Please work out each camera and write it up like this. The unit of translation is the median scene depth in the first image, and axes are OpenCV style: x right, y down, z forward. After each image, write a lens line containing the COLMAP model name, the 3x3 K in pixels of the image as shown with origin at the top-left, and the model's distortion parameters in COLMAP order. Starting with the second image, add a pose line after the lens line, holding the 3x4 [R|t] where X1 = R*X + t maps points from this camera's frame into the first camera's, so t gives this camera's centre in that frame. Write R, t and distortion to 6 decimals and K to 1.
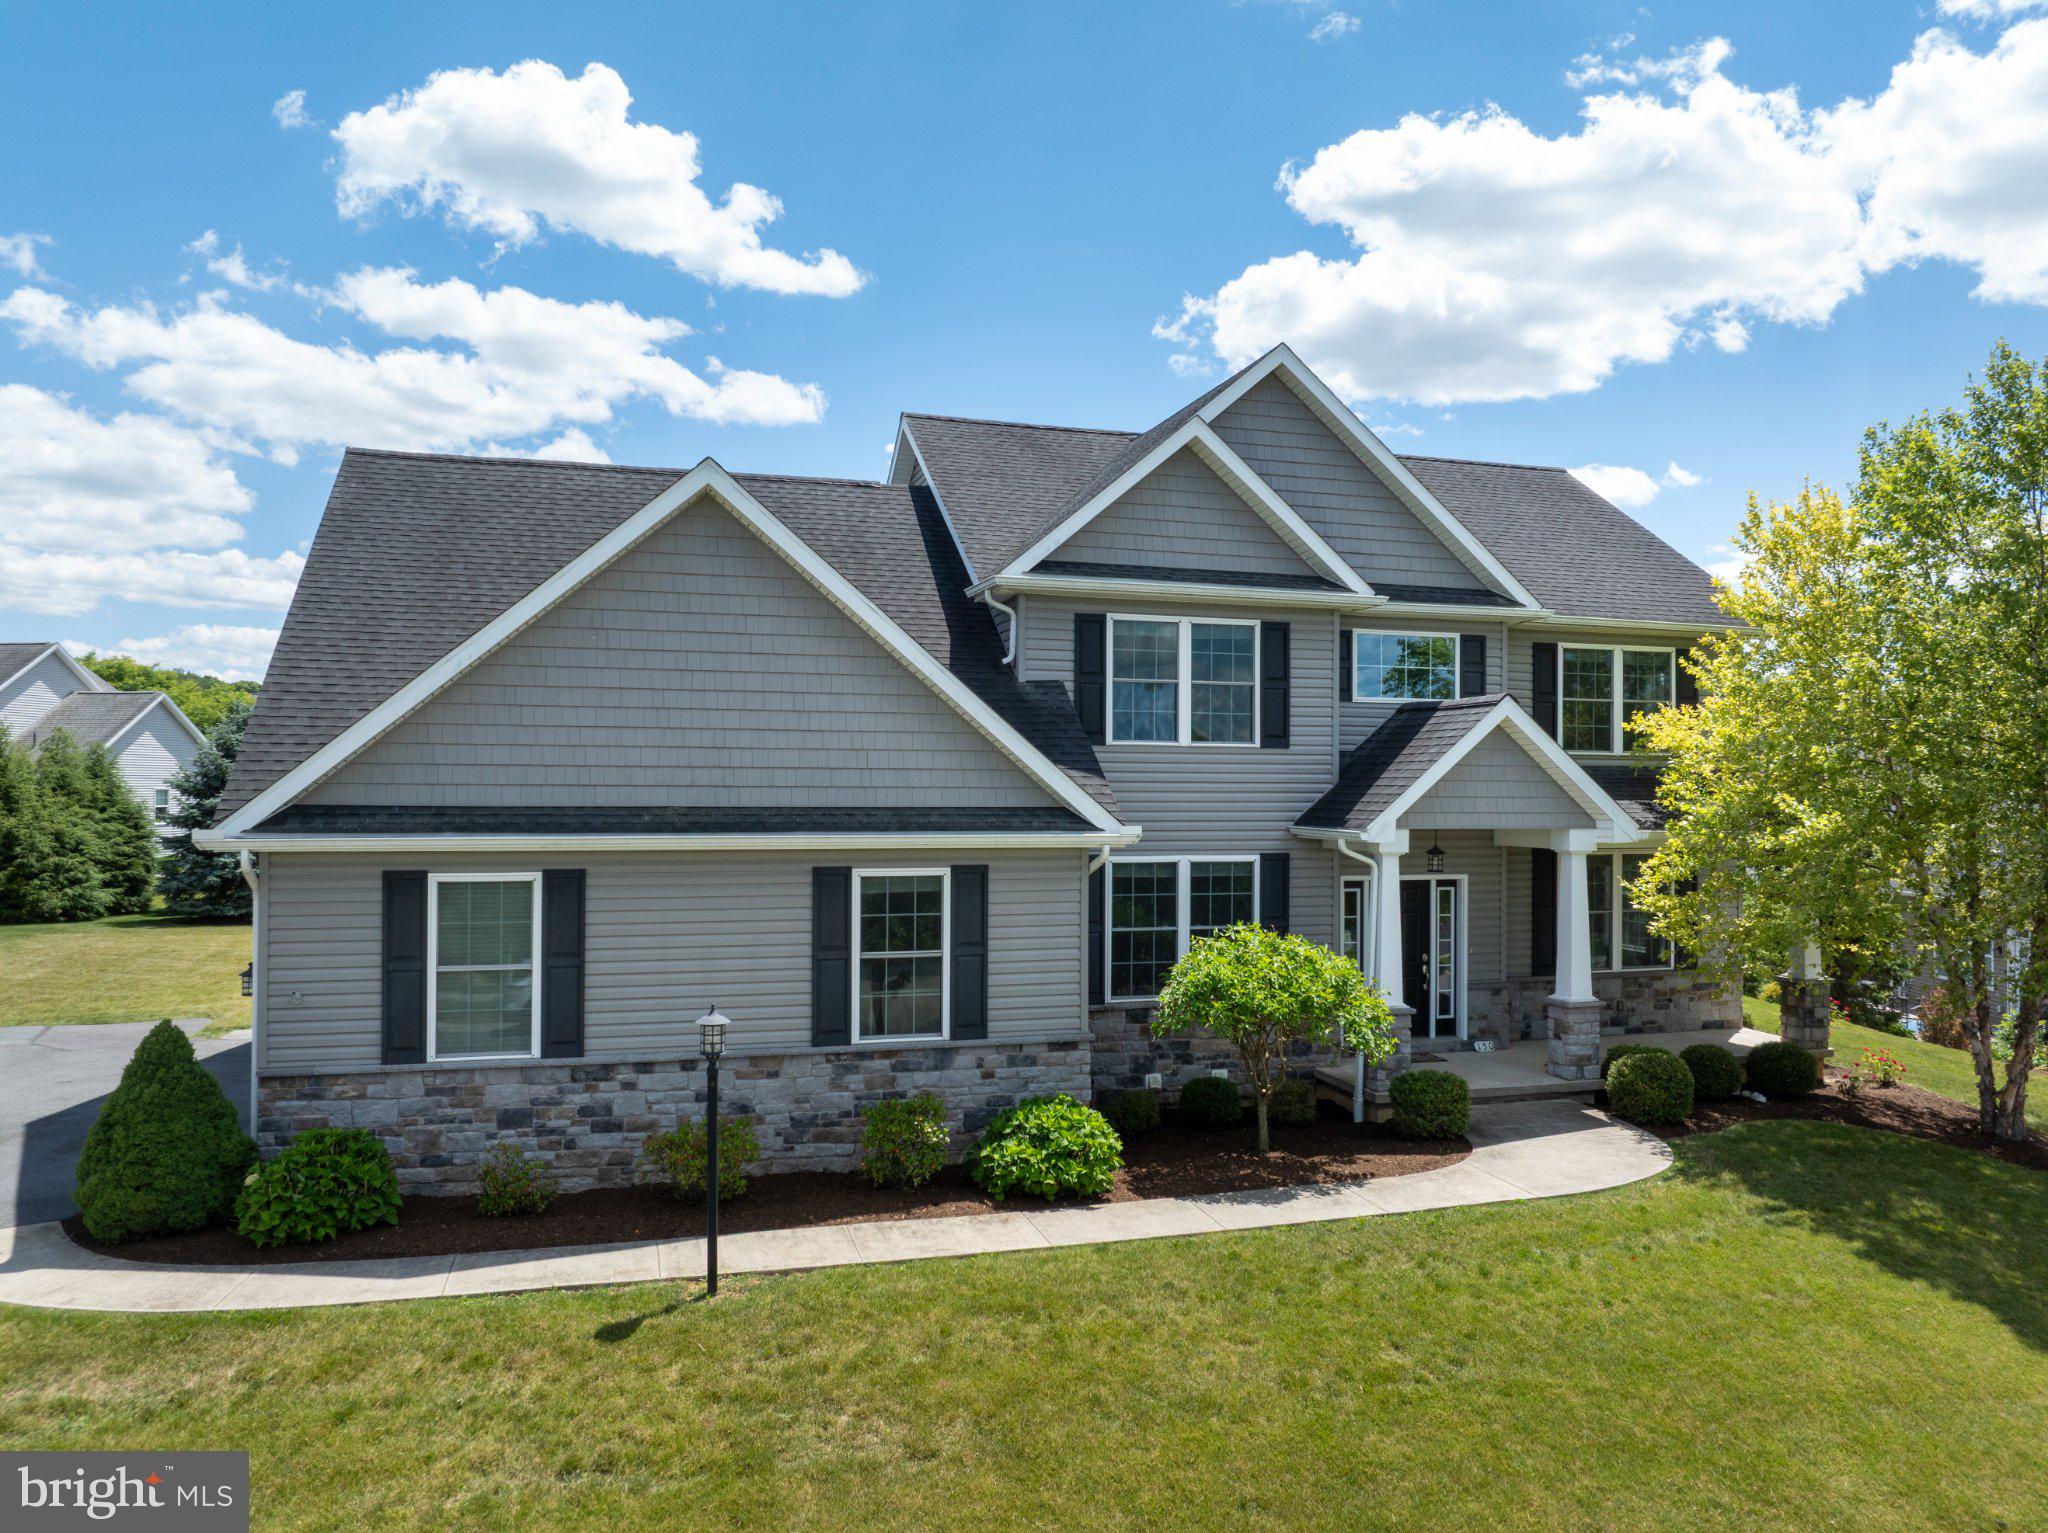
lens RADIAL K [[1436.1, 0, 1028.8], [0, 1436.1, 762.2], [0, 0, 1]] dist [-0.026365, -0.021247]
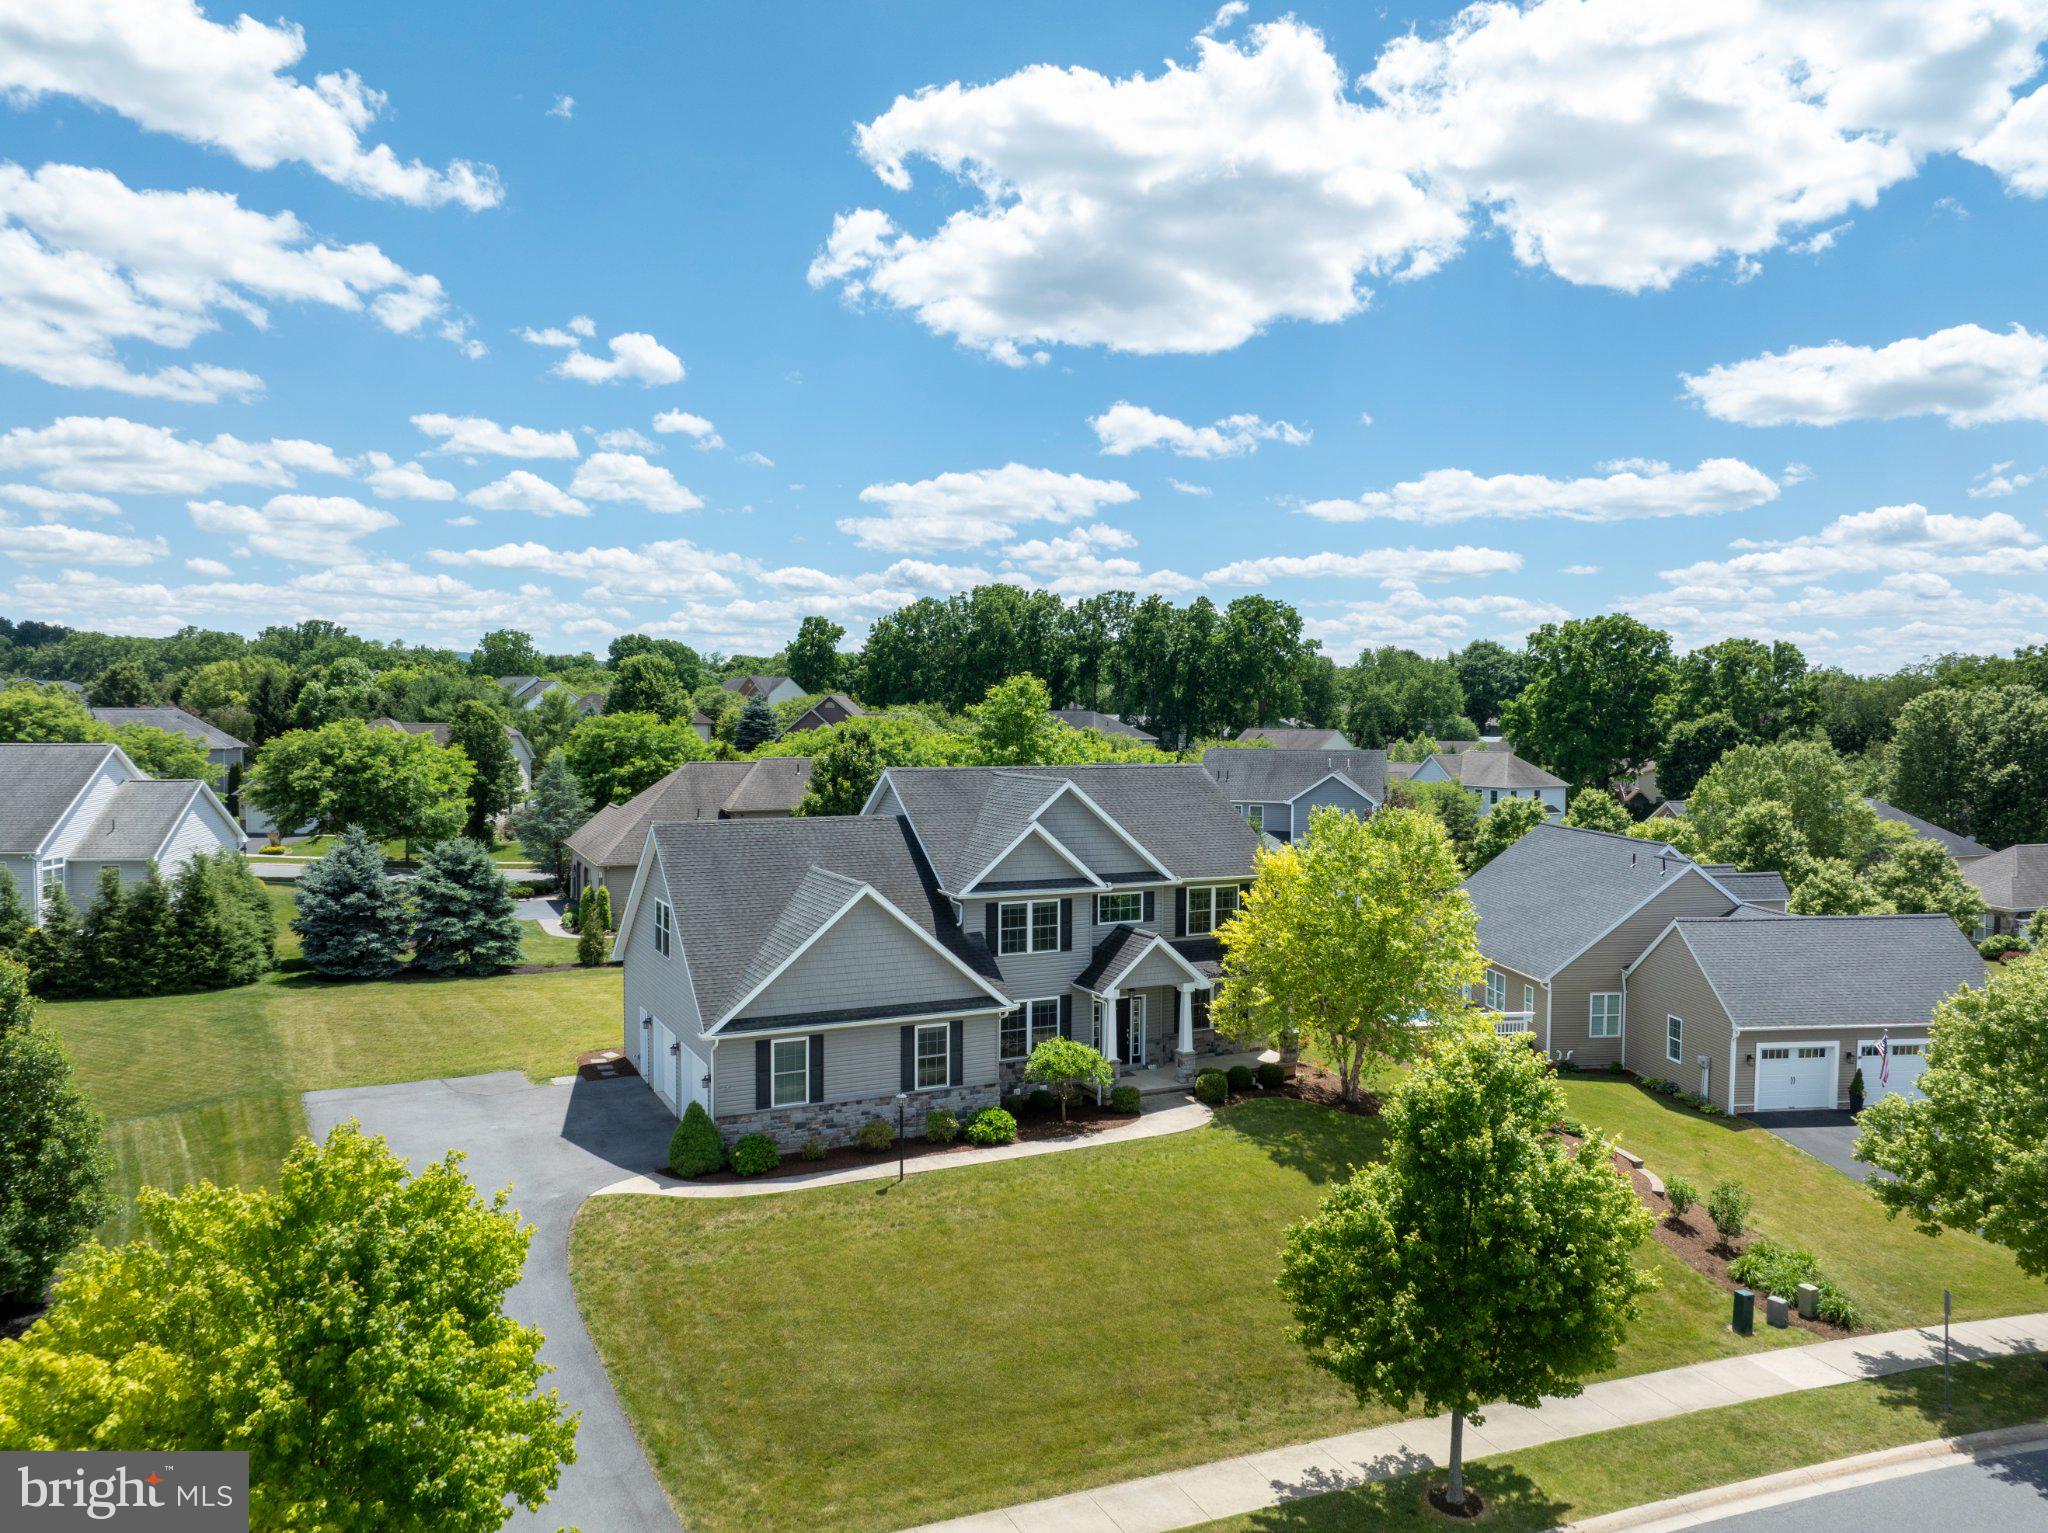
lens RADIAL K [[1436.1, 0, 1028.8], [0, 1436.1, 762.2], [0, 0, 1]] dist [-0.026365, -0.021247]
pose [[0.984968, -0.007065, 0.172595, -0.364518], [-0.002354, 0.998521, 0.054309, -0.551509], [-0.172723, -0.053899, 0.983495, -1.610686]]
